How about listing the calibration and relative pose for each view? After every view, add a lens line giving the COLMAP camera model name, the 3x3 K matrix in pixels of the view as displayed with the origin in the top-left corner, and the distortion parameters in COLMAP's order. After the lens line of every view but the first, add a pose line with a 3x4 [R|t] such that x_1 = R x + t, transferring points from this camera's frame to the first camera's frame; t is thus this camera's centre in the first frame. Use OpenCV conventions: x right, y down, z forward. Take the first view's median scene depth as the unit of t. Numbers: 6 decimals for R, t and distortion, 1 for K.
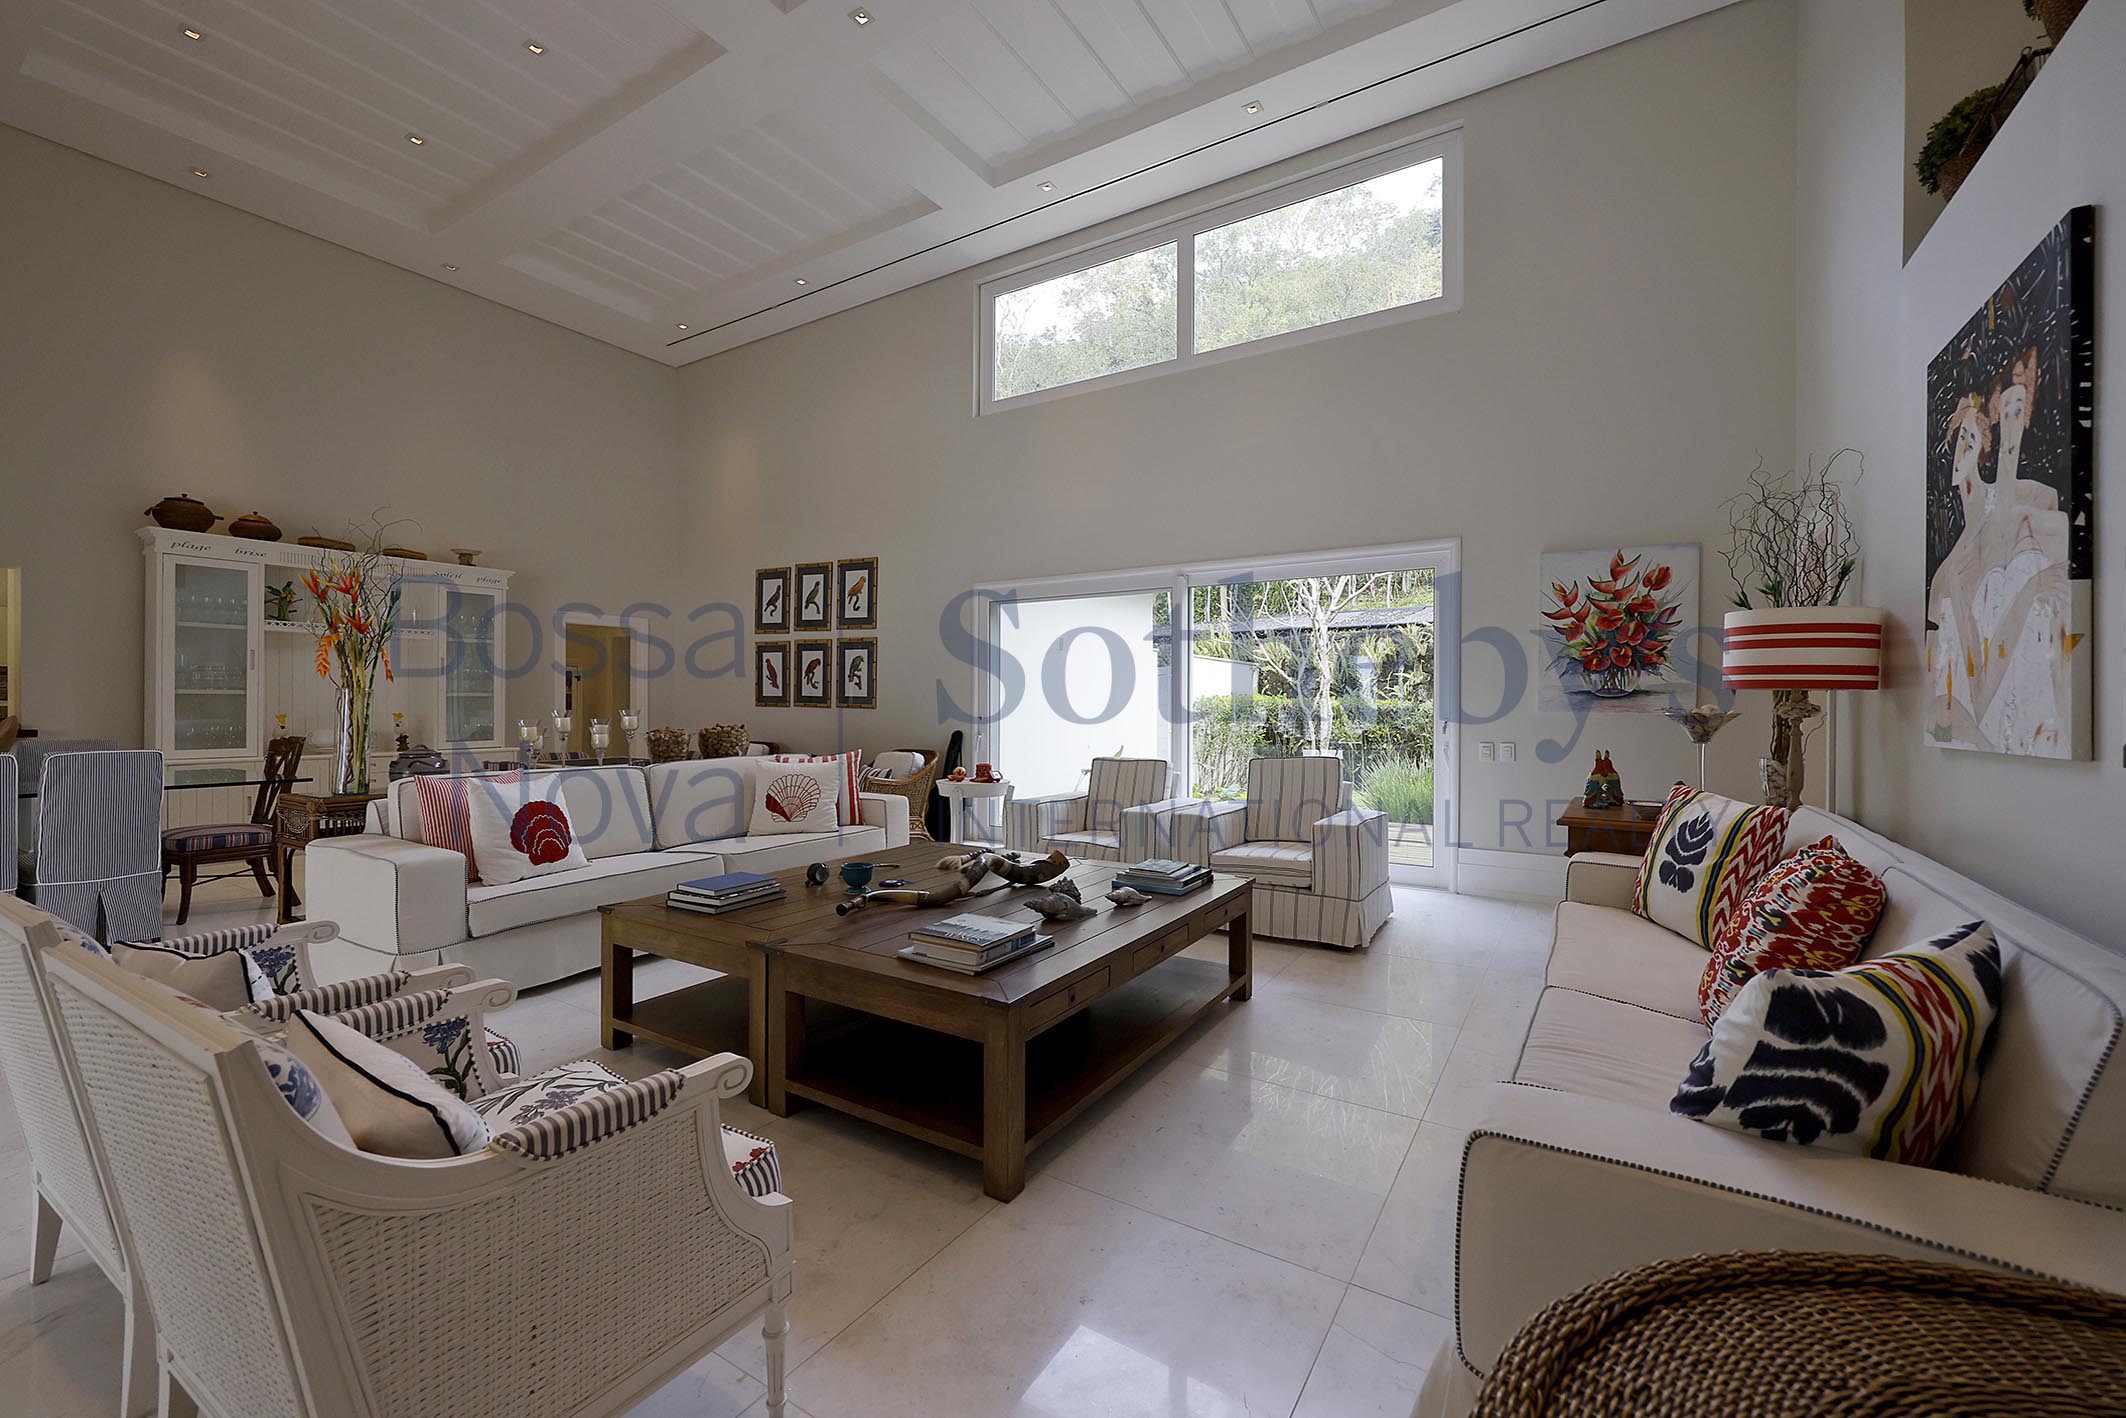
lens RADIAL K [[857.9, 0, 1049.8], [0, 857.9, 705.5], [0, 0, 1]] dist [-0.001464, -0.000280]
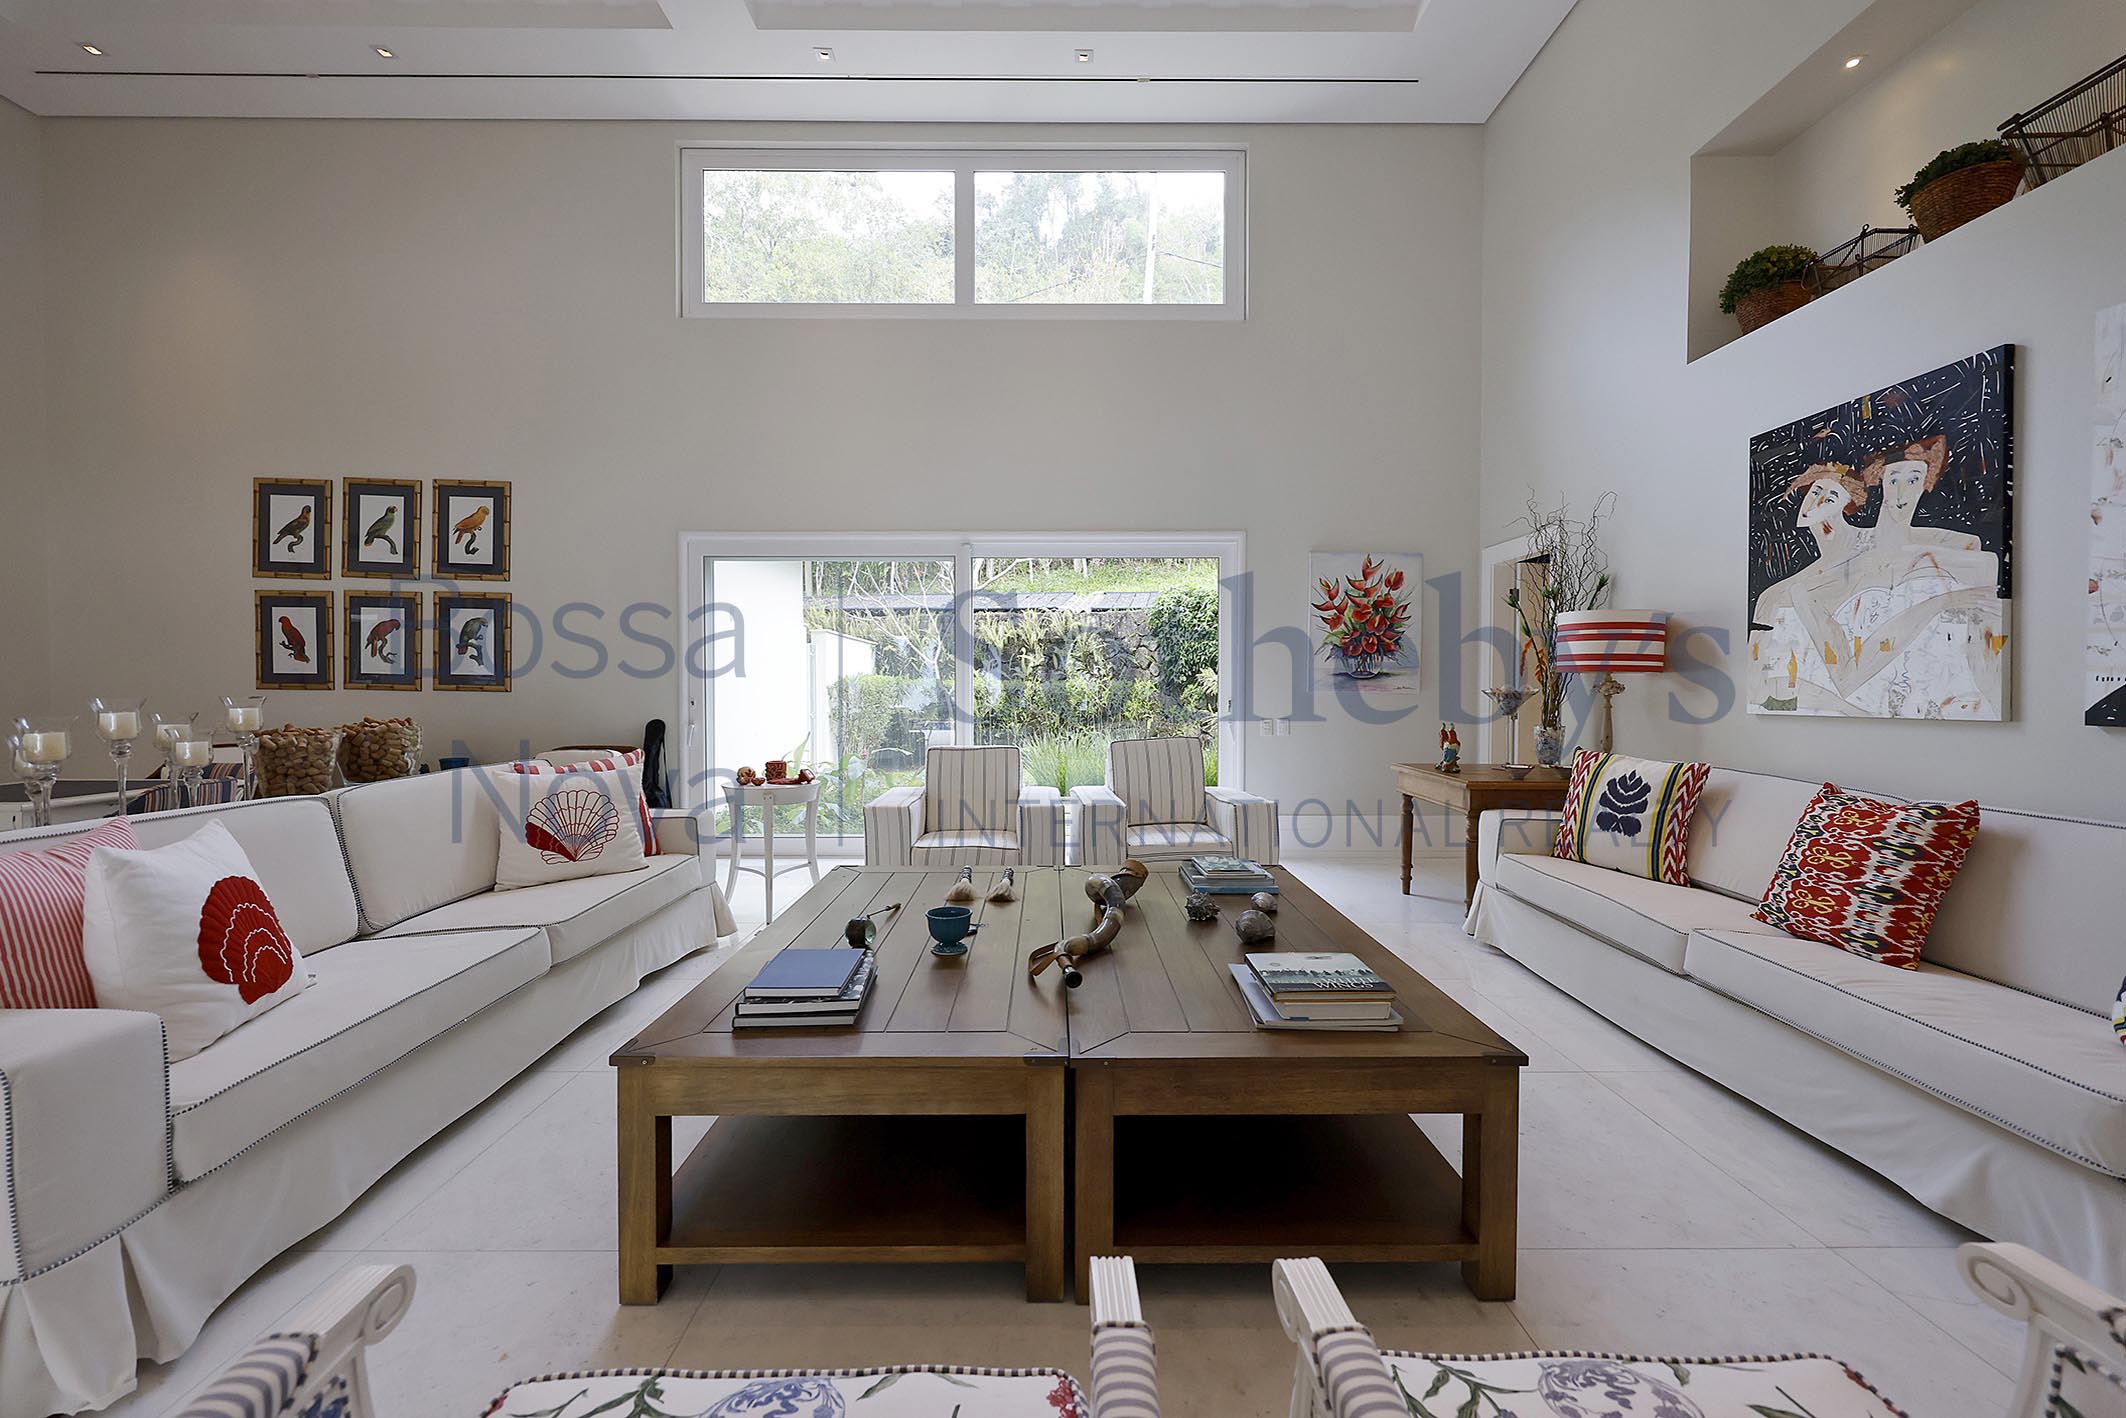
lens RADIAL K [[858.1, 0, 1058.6], [0, 858.1, 703.6], [0, 0, 1]] dist [-0.000768, 0.000068]
pose [[0.838182, -0.013471, 0.545225, -0.262885], [0.002402, 0.999776, 0.021010, -0.000483], [-0.545386, -0.016301, 0.838027, 0.175768]]
